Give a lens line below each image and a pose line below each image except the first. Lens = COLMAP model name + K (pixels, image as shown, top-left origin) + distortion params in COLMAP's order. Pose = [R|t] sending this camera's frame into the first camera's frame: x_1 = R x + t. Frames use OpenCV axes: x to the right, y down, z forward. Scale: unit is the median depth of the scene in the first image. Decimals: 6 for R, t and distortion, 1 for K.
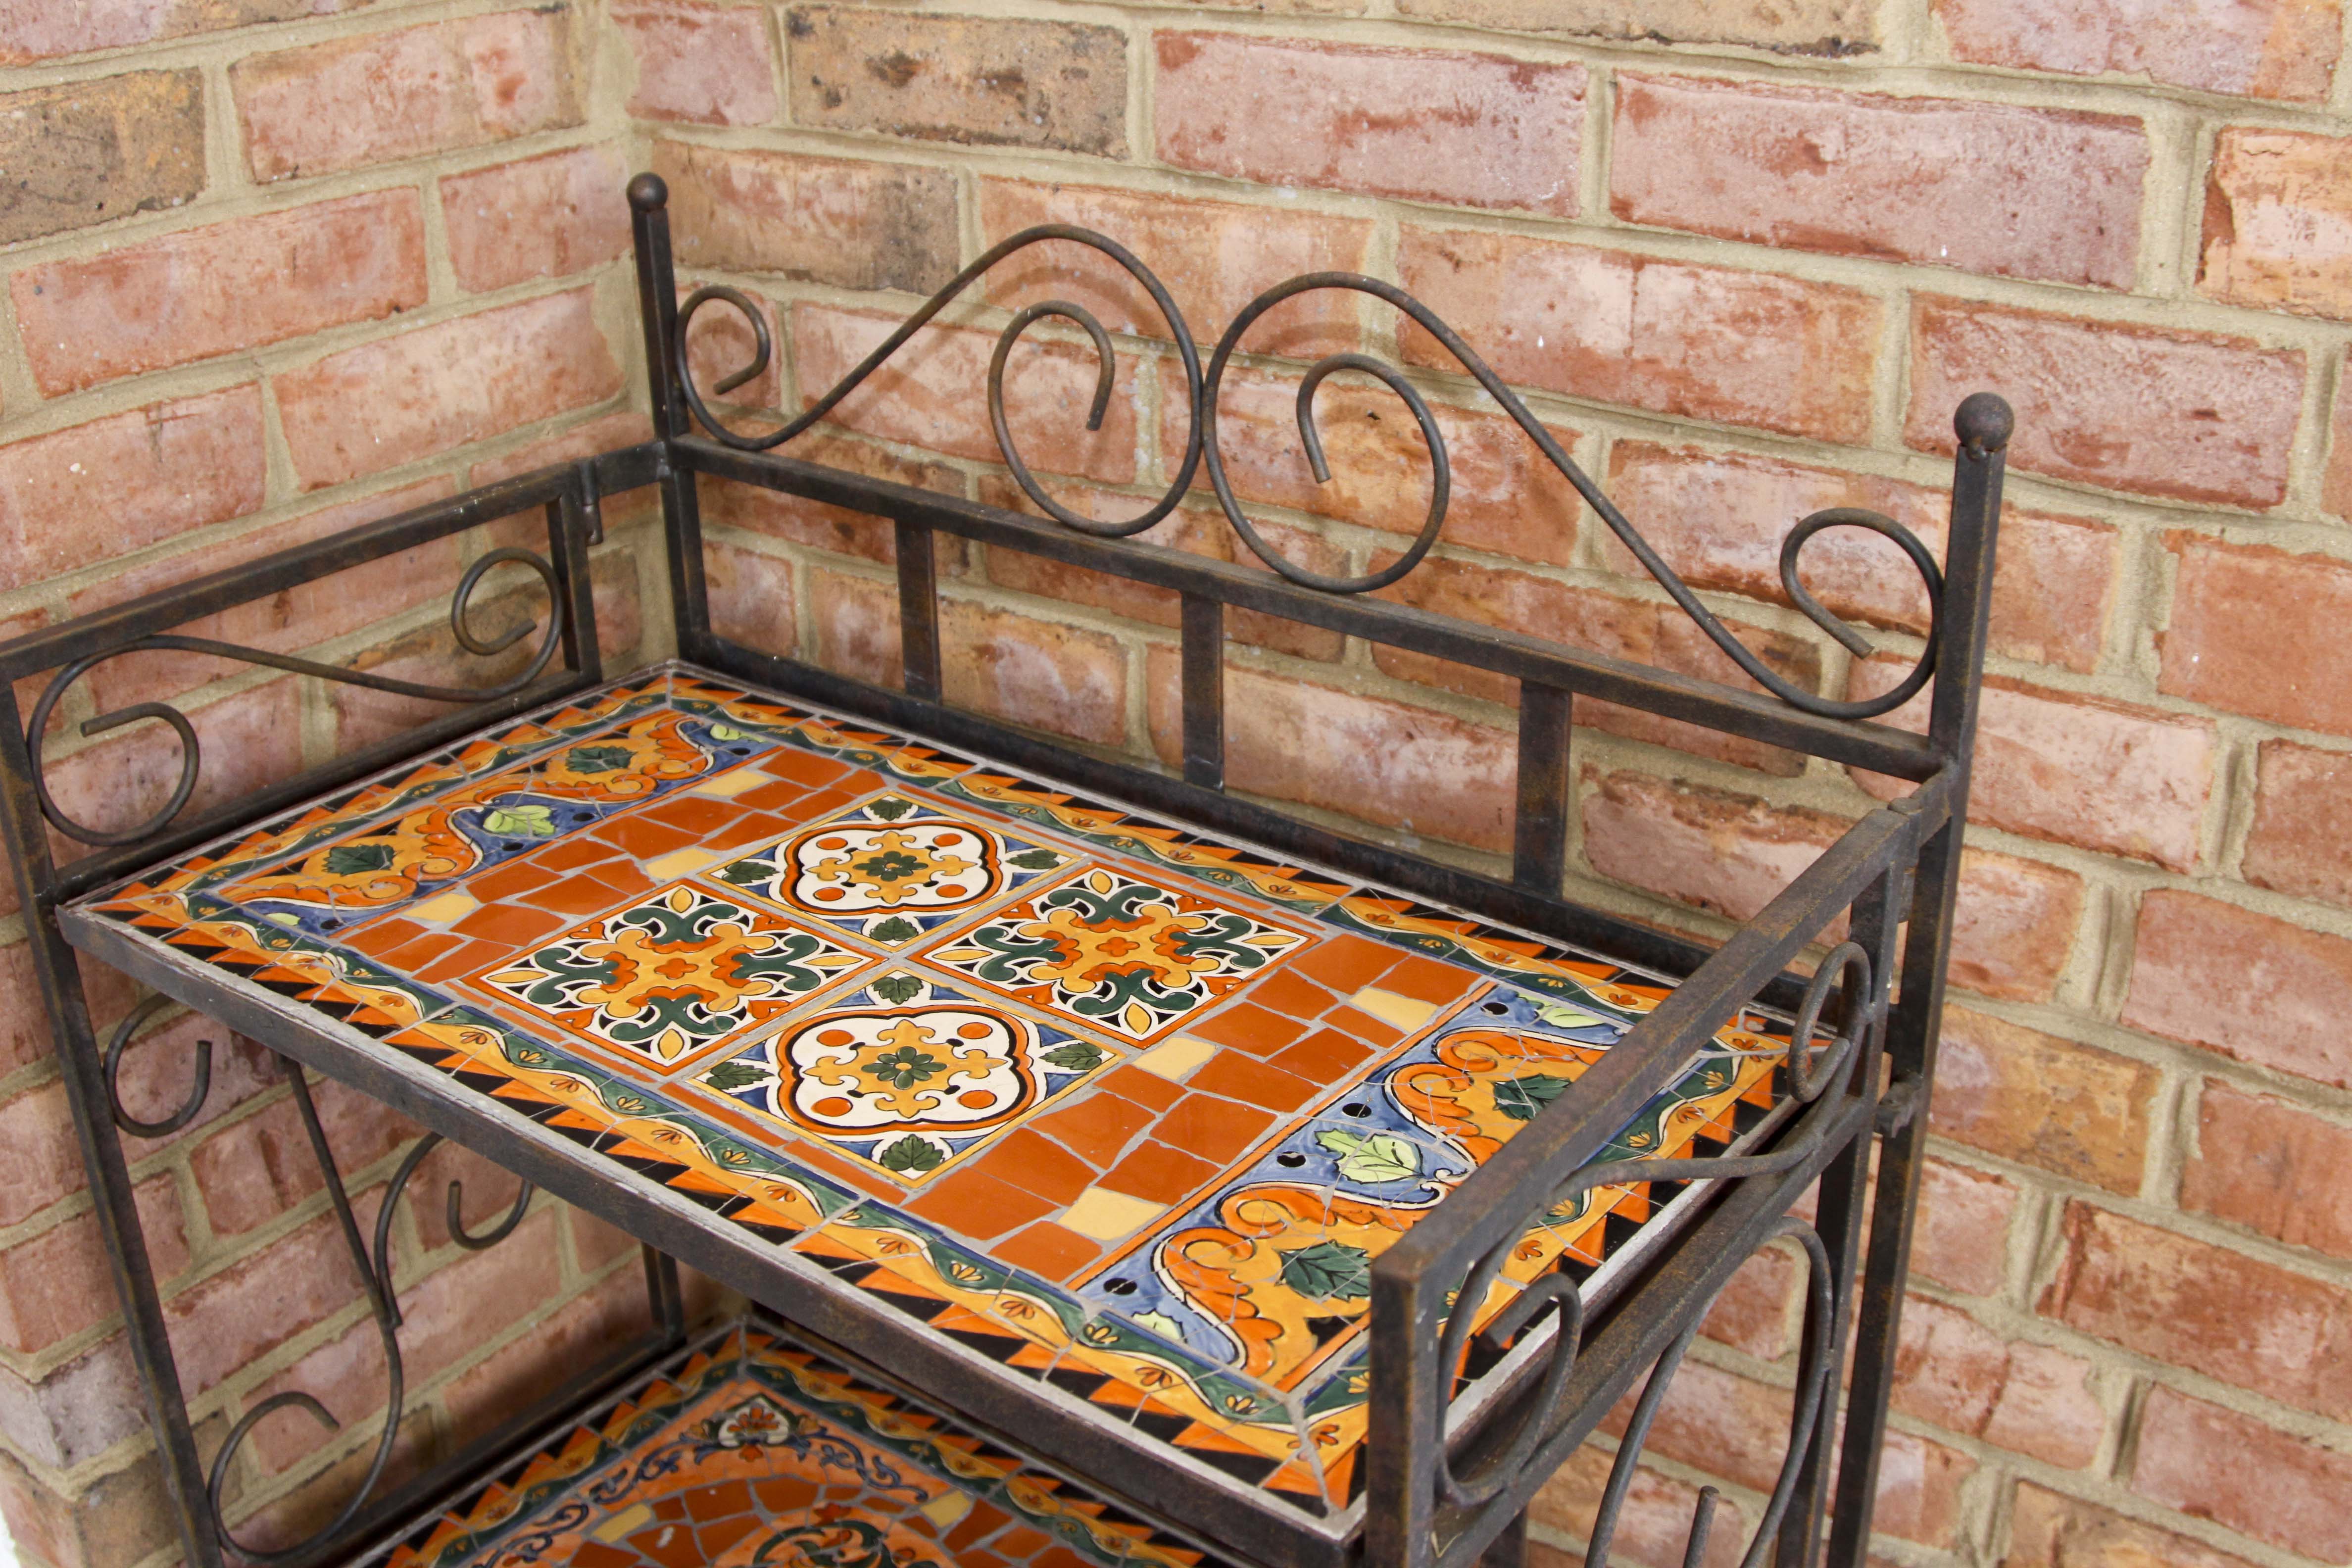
lens RADIAL K [[2493.4, 0, 1200.8], [0, 2493.4, 780.7], [0, 0, 1]] dist [-0.142475, 0.072401]
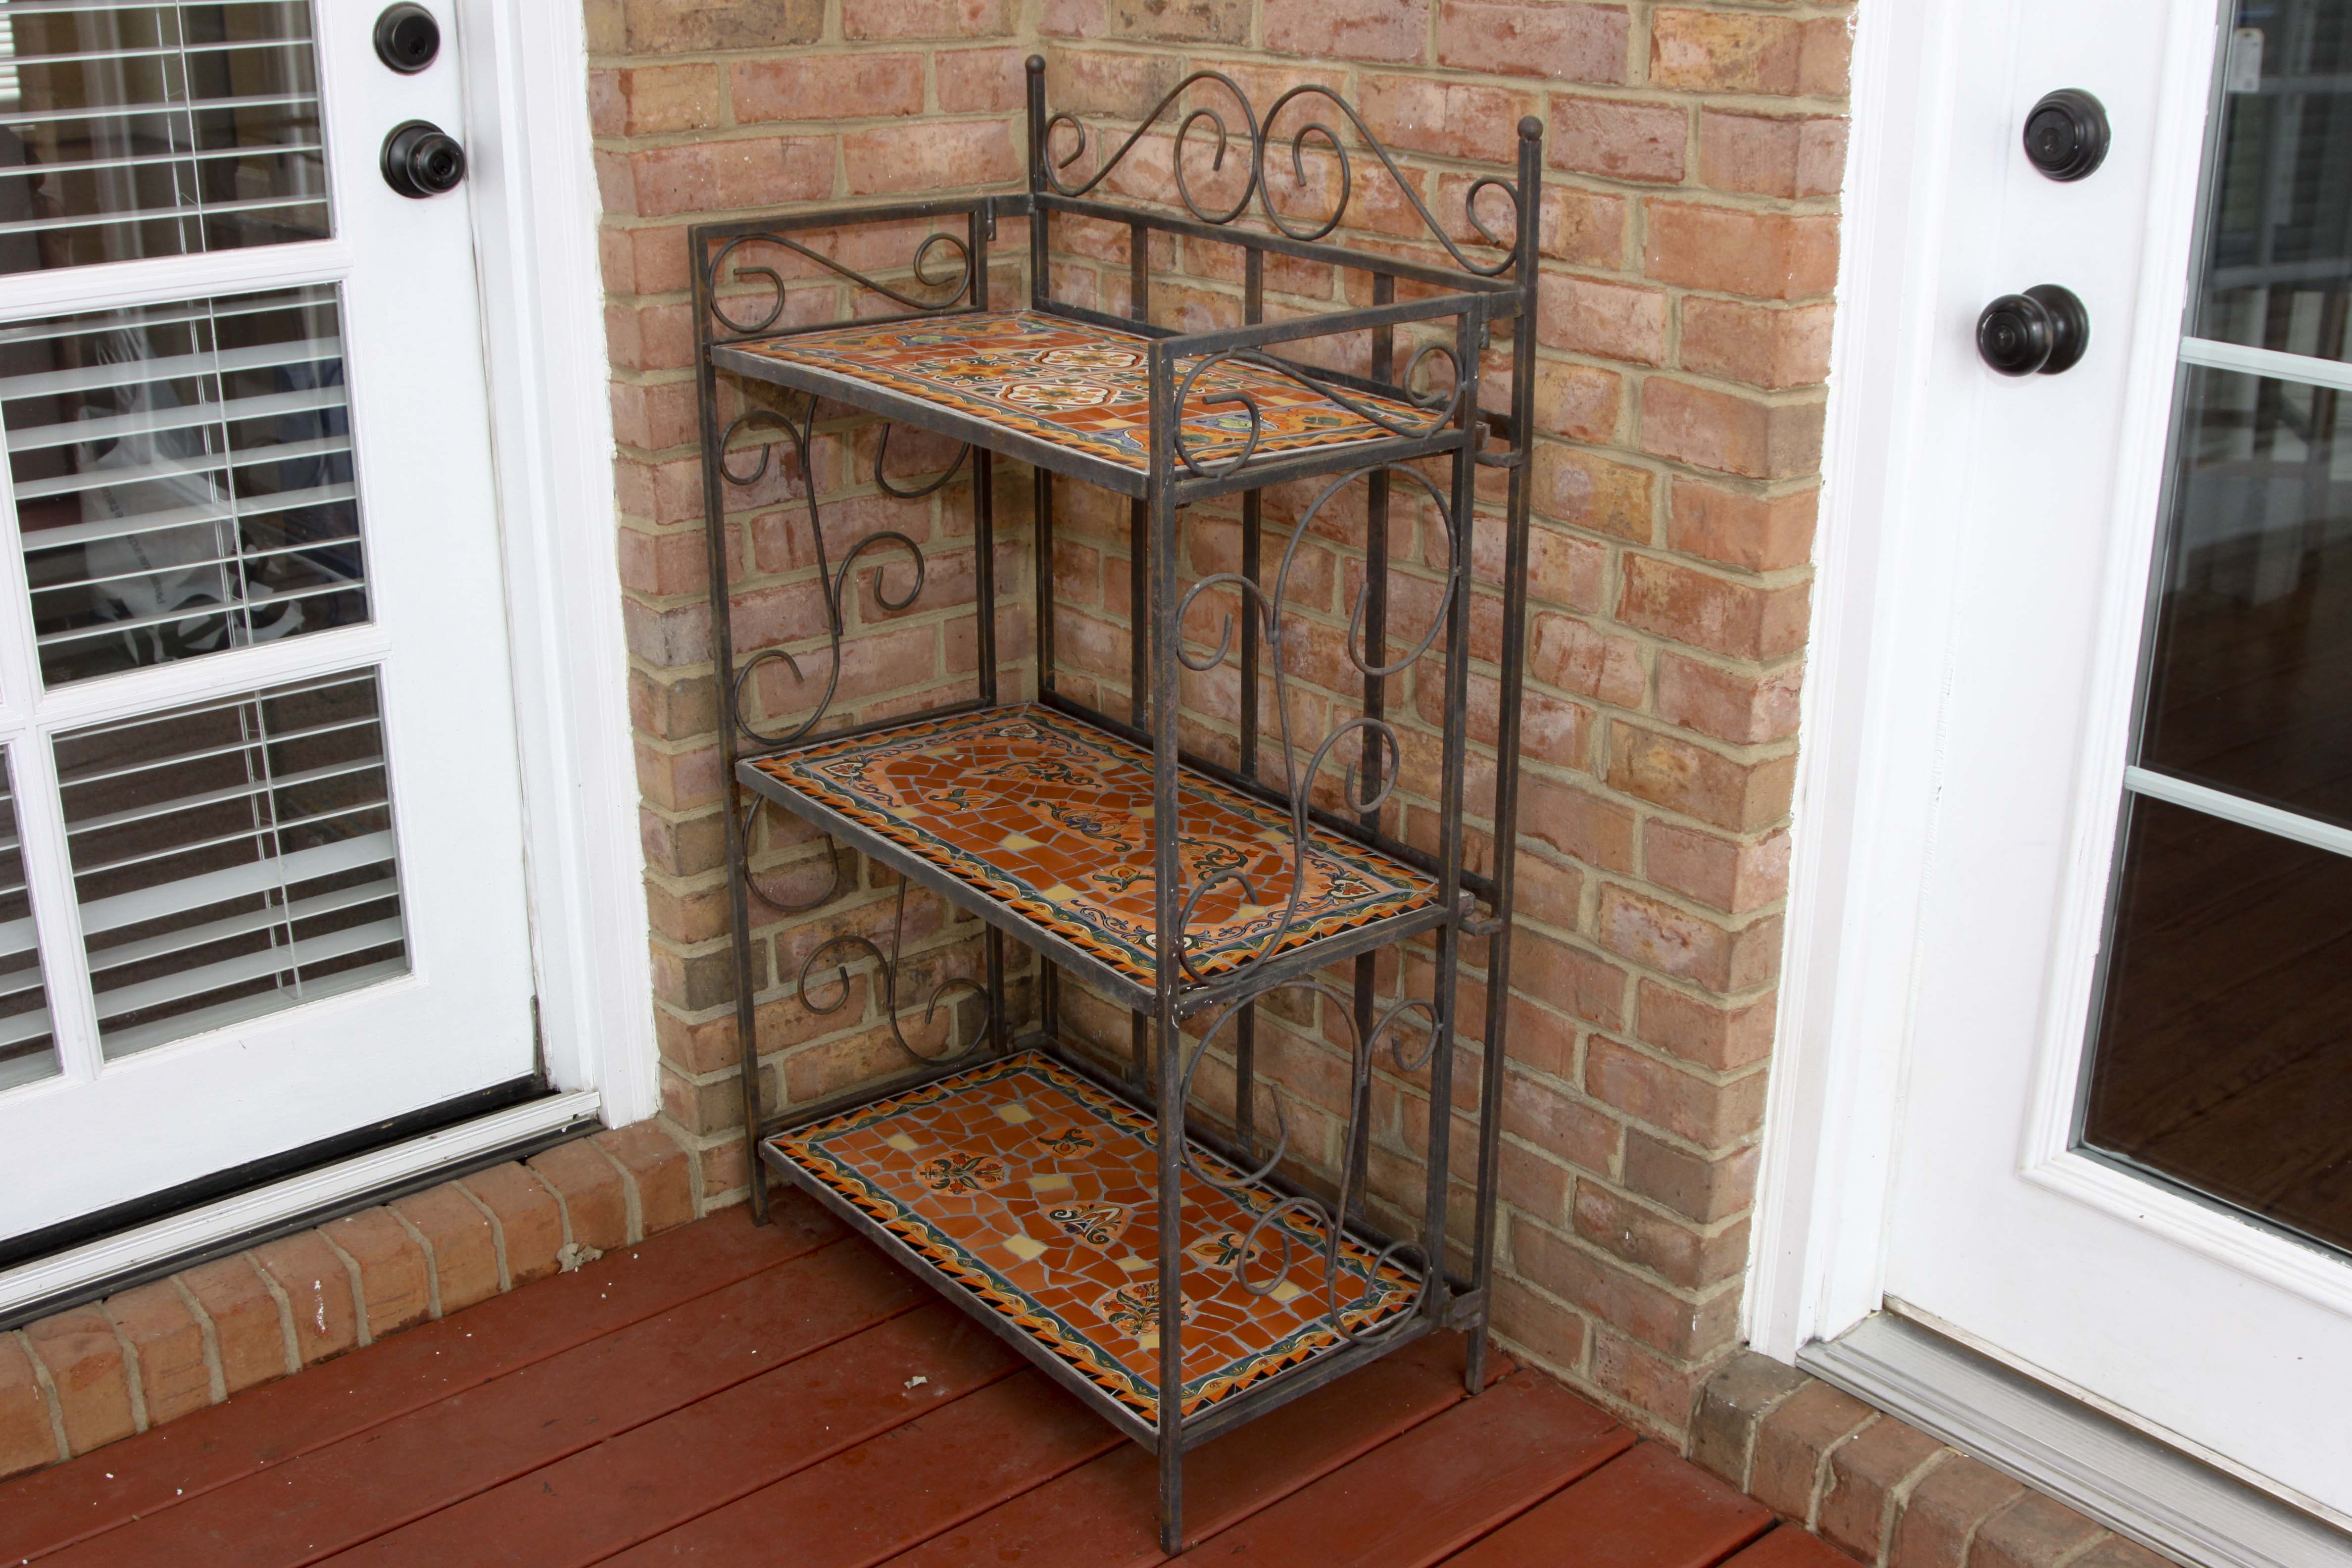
lens RADIAL K [[2522.3, 0, 1194.6], [0, 2522.3, 776.8], [0, 0, 1]] dist [-0.147932, 0.109605]
pose [[0.967537, 0.105669, -0.229579, 0.503305], [-0.121424, 0.991043, -0.055580, 0.508890], [0.221650, 0.081652, 0.971702, -1.052451]]
